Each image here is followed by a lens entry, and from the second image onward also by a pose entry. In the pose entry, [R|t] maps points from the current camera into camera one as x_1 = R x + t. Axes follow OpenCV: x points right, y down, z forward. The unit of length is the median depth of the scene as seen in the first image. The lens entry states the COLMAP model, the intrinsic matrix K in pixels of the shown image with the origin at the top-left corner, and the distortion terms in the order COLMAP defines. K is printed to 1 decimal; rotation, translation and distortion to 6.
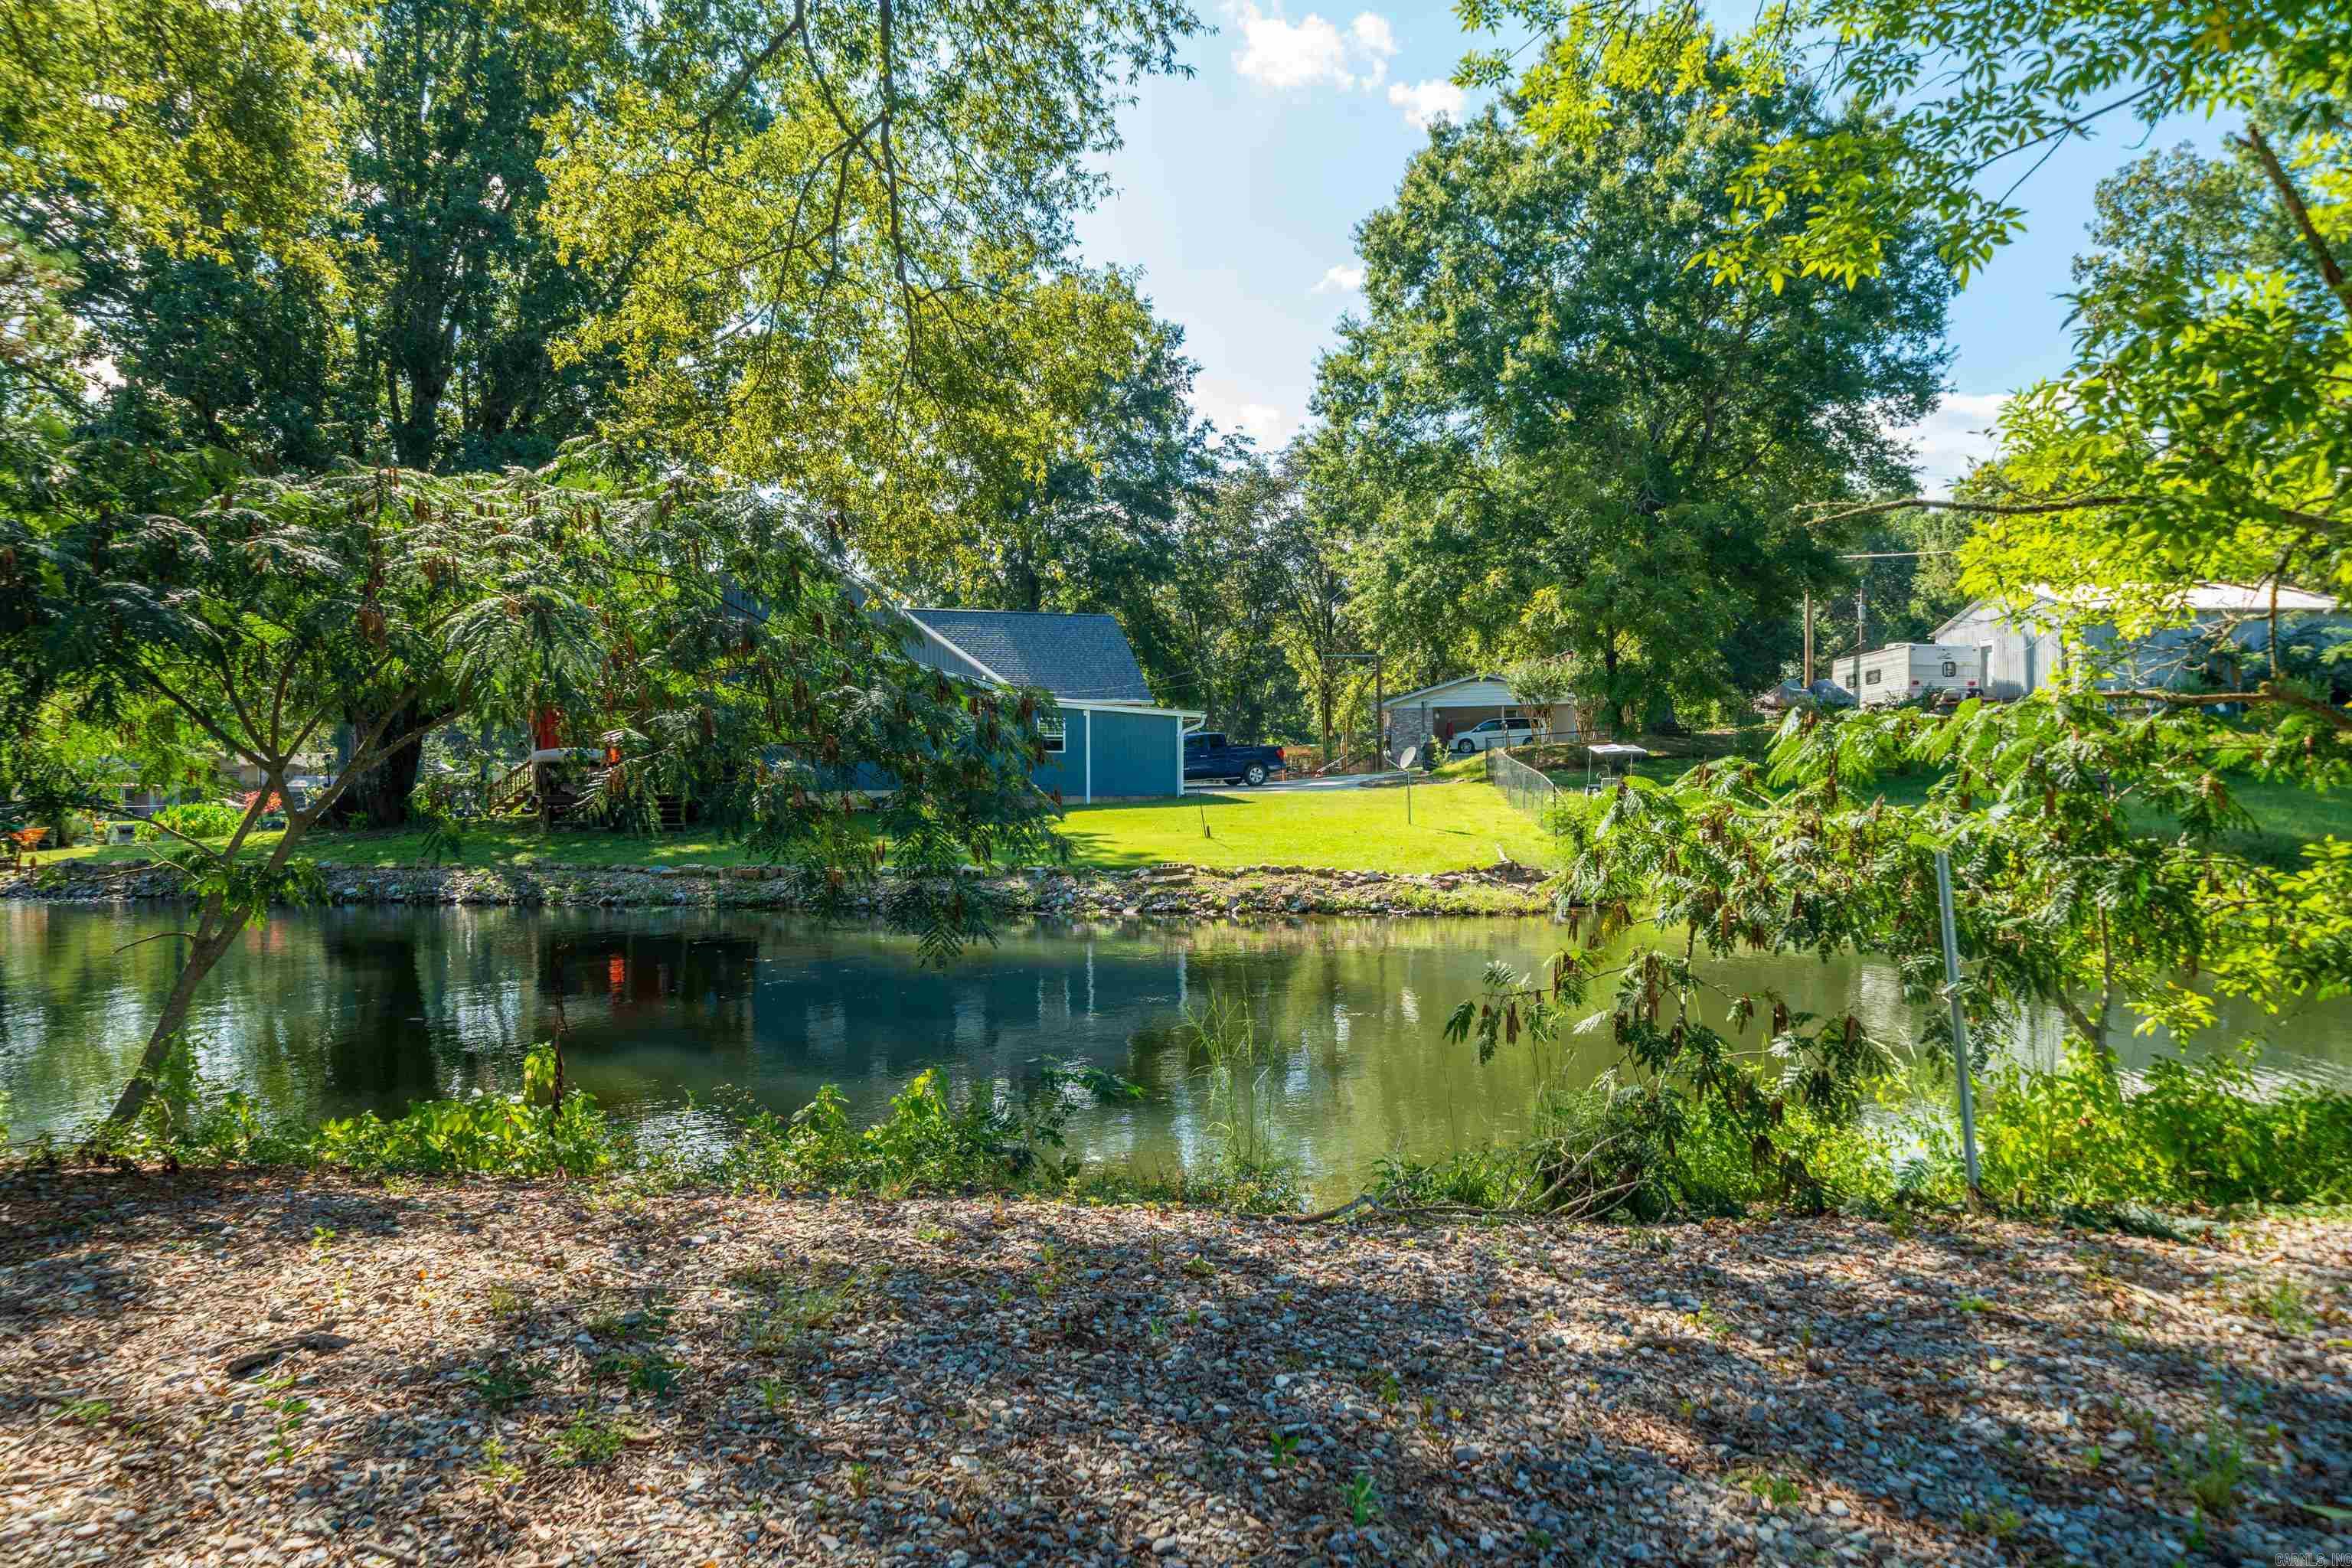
lens RADIAL K [[1563.1, 0, 1176.0], [0, 1563.1, 784.0], [0, 0, 1]] dist [-0.002396, -0.001150]
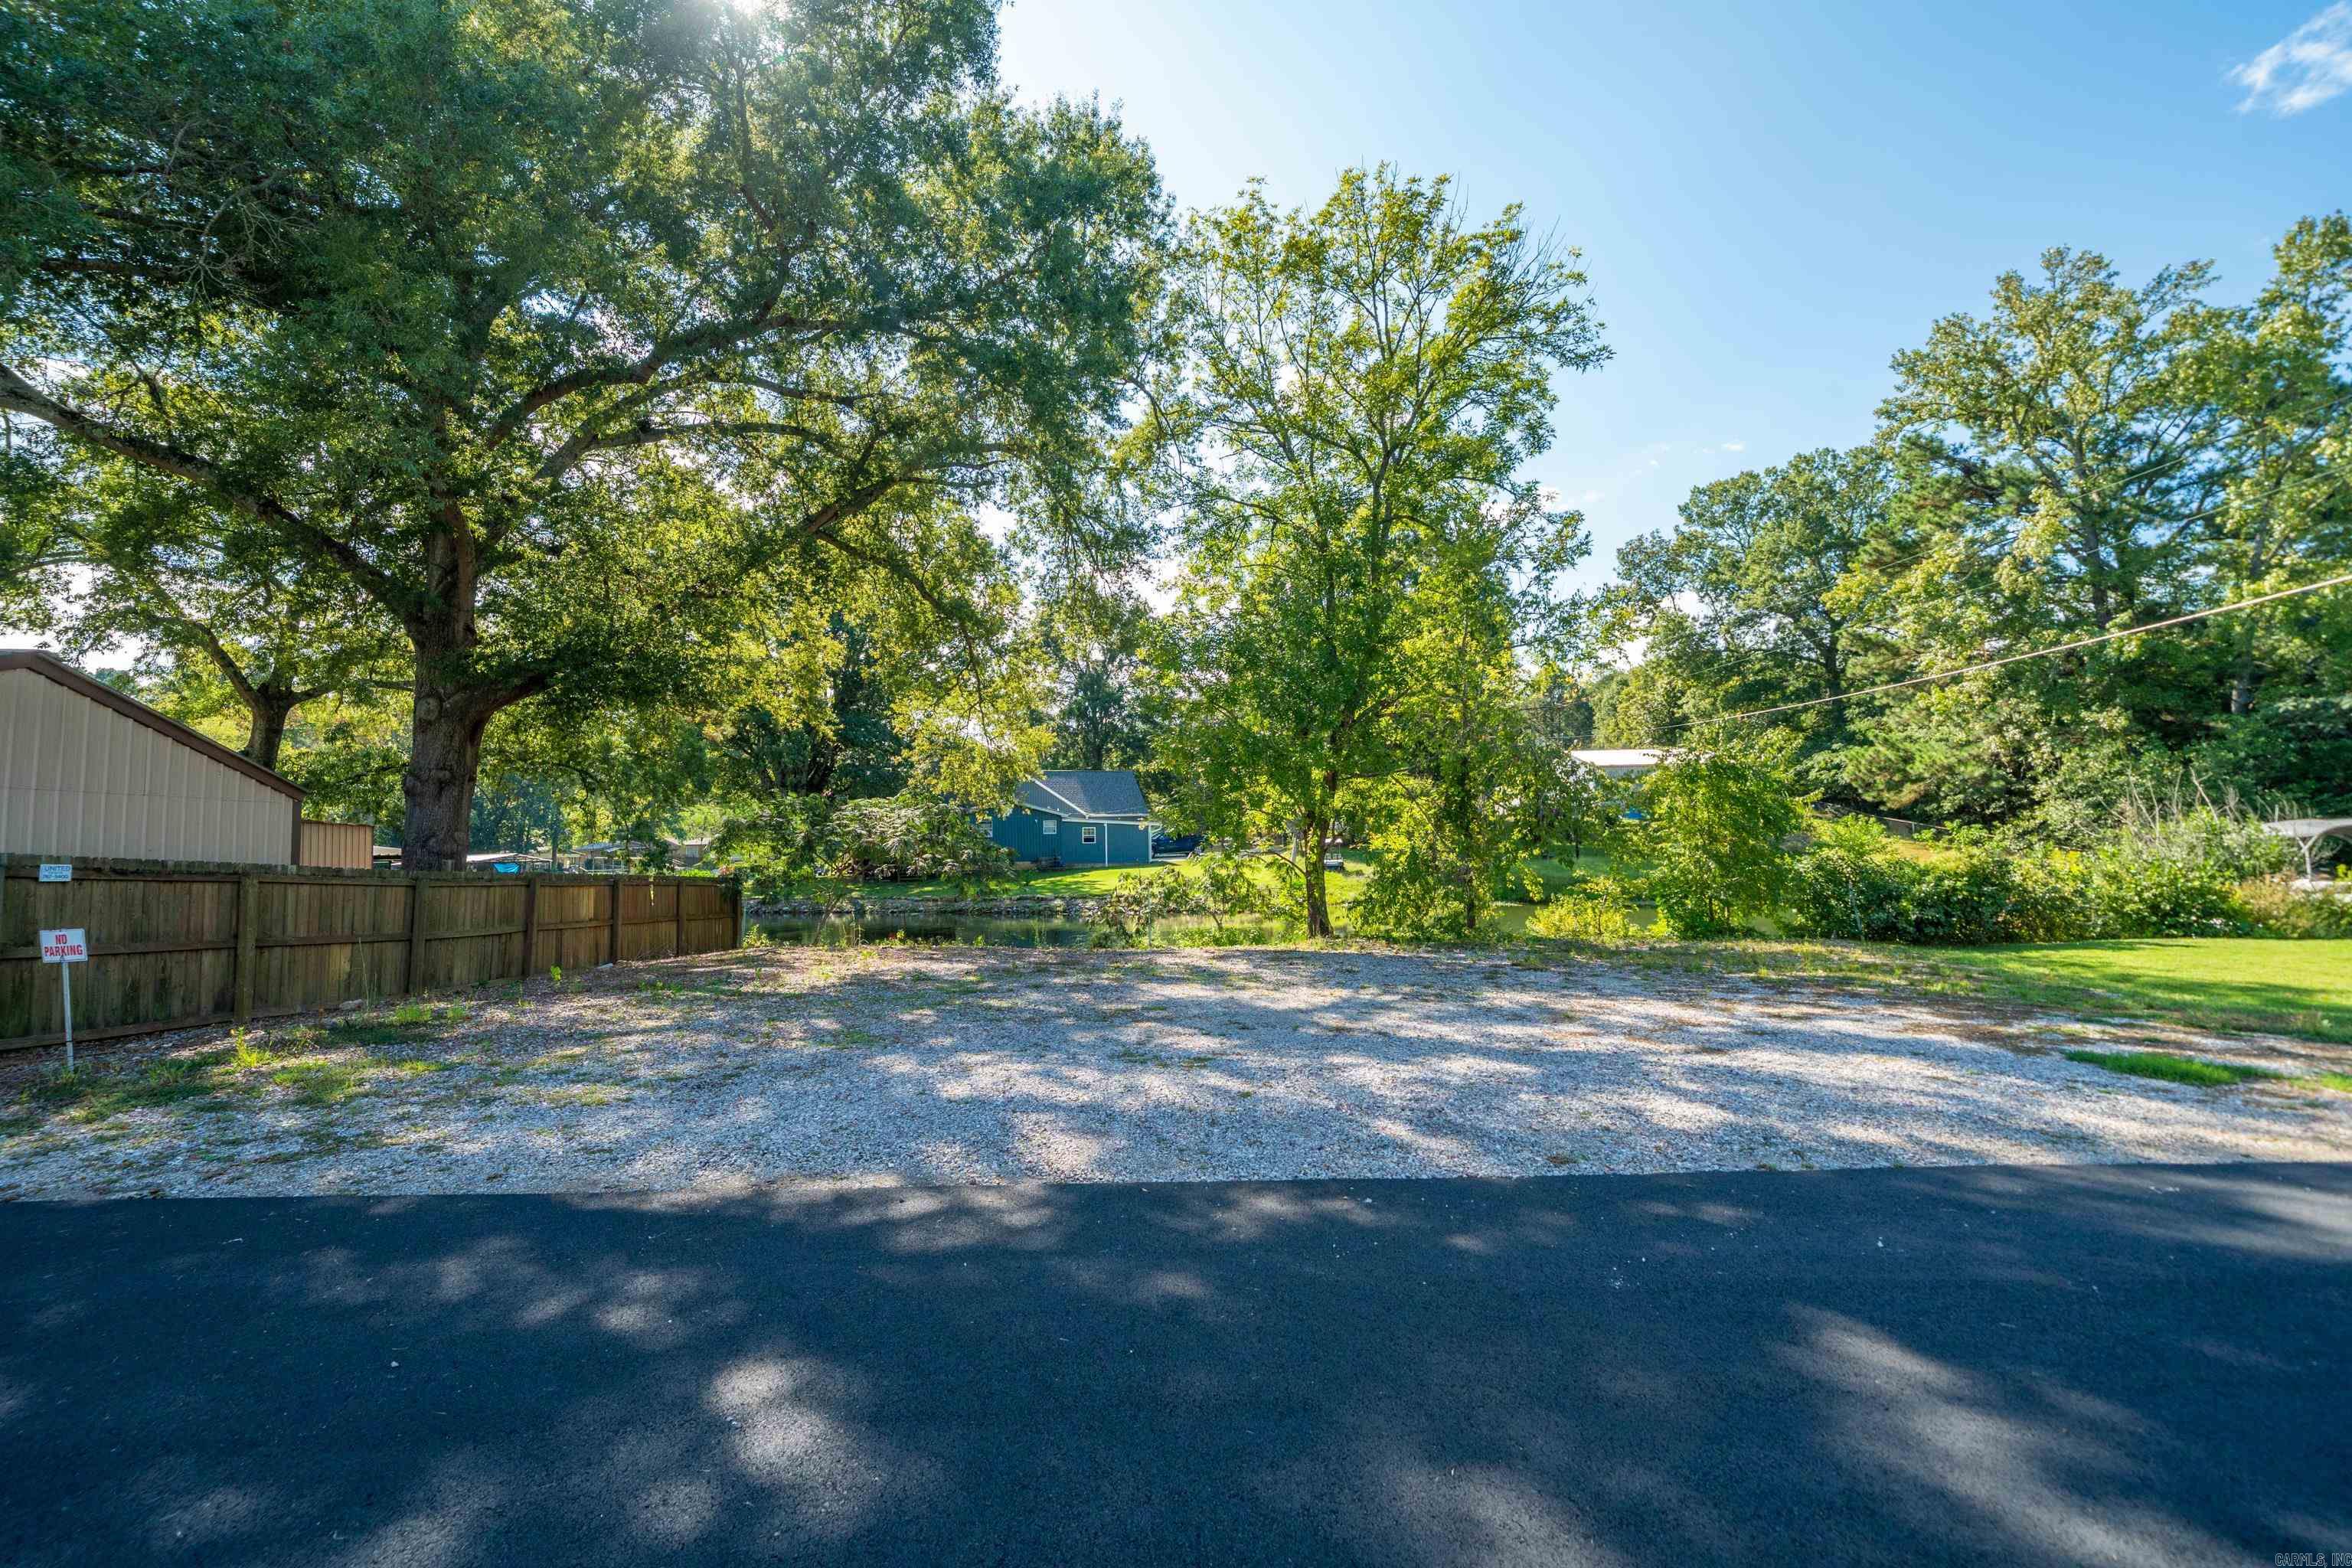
lens RADIAL K [[1017.4, 0, 1176.0], [0, 1017.4, 784.0], [0, 0, 1]] dist [0.001577, 0.000415]
pose [[0.998321, -0.015370, -0.055854, 0.171426], [0.011992, 0.998107, -0.060314, -0.022570], [0.056675, 0.059543, 0.996616, -0.580257]]
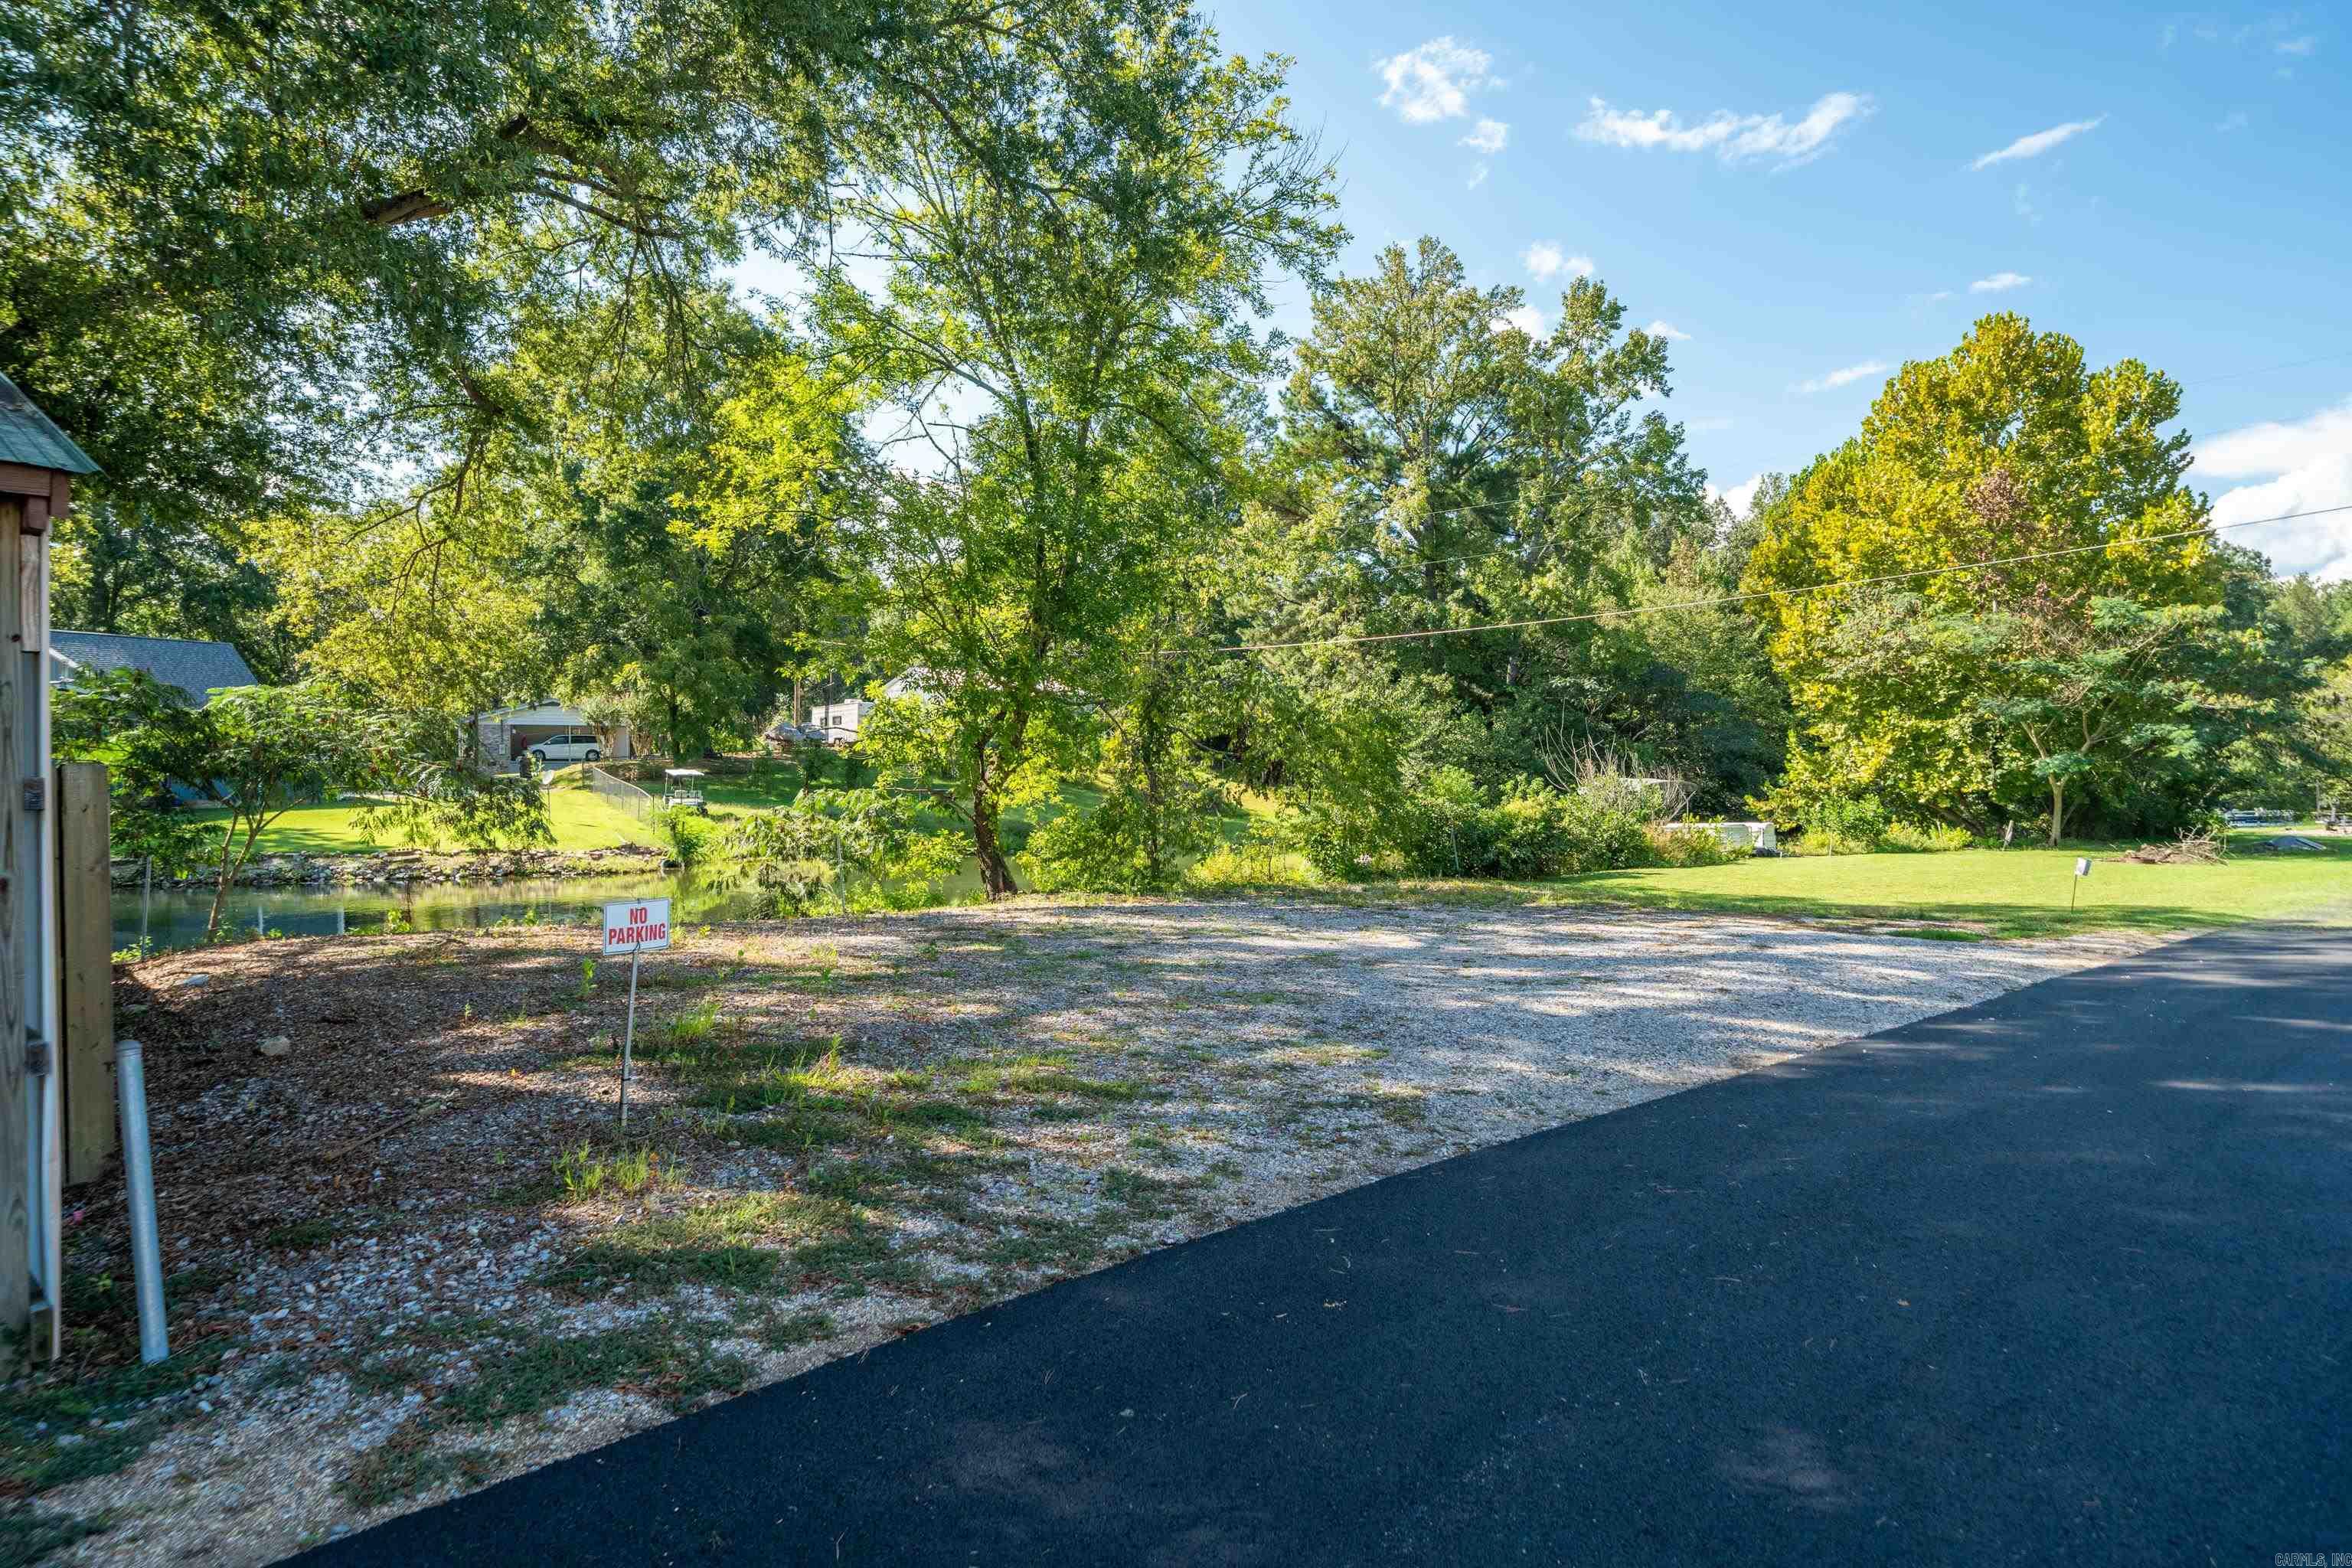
lens RADIAL K [[1343.2, 0, 1184.1], [0, 1343.2, 851.8], [0, 0, 1]] dist [0.001145, 0.000086]
pose [[0.785152, -0.025232, 0.618789, -0.222890], [-0.010119, 0.998514, 0.053555, -0.025197], [-0.619220, -0.048311, 0.783730, -0.528451]]
